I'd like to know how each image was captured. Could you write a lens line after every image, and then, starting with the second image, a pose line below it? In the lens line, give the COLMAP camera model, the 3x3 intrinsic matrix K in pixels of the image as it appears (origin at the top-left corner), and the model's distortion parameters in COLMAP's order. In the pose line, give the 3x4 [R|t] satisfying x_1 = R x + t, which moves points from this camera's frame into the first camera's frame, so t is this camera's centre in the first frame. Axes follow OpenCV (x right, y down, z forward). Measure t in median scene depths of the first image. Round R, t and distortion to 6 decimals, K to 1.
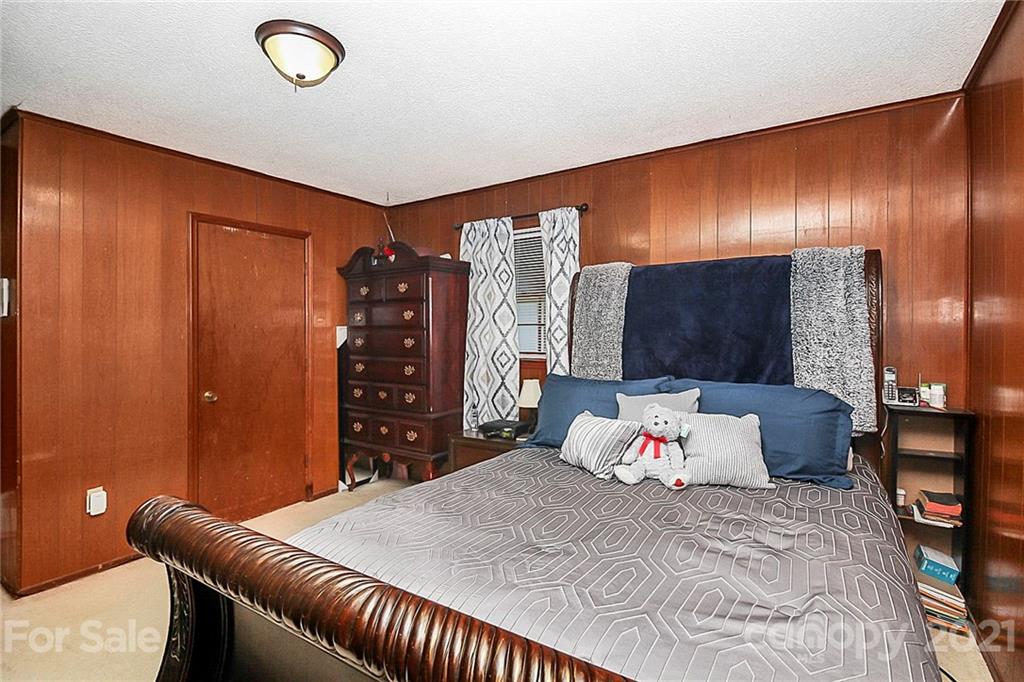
lens RADIAL K [[490.3, 0, 513.5], [0, 490.3, 338.3], [0, 0, 1]] dist [-0.000767, -0.001190]
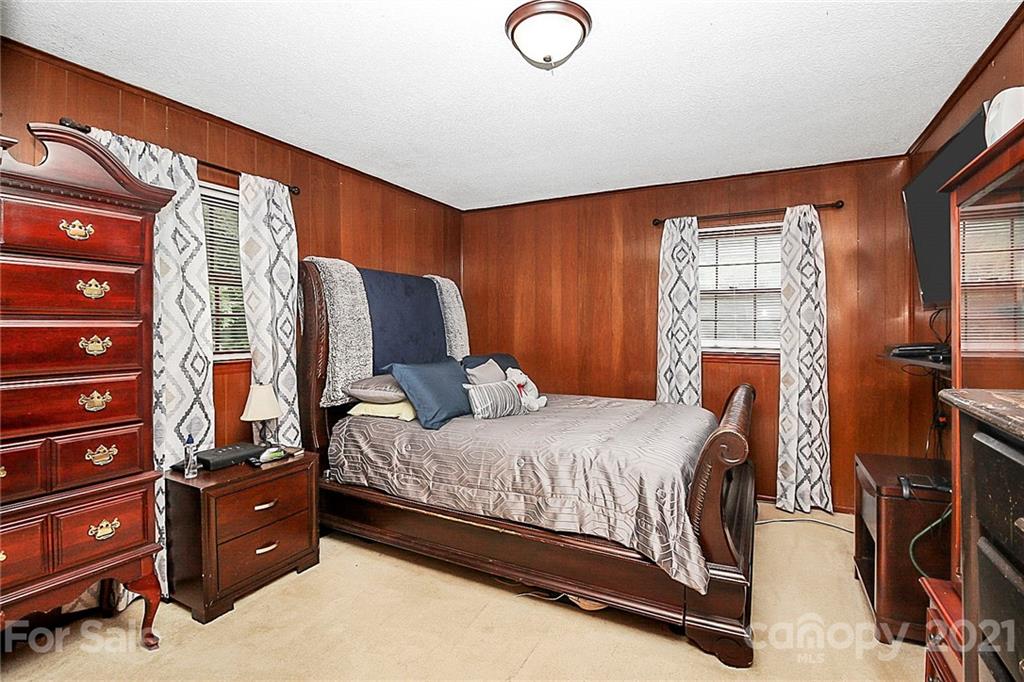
lens RADIAL K [[490.3, 0, 511.9], [0, 490.3, 334.0], [0, 0, 1]] dist [-0.000767, -0.001190]
pose [[-0.109563, -0.015027, 0.993866, -0.755892], [0.008597, 0.999834, 0.016065, -0.007036], [-0.993943, 0.010304, -0.109416, 0.641176]]
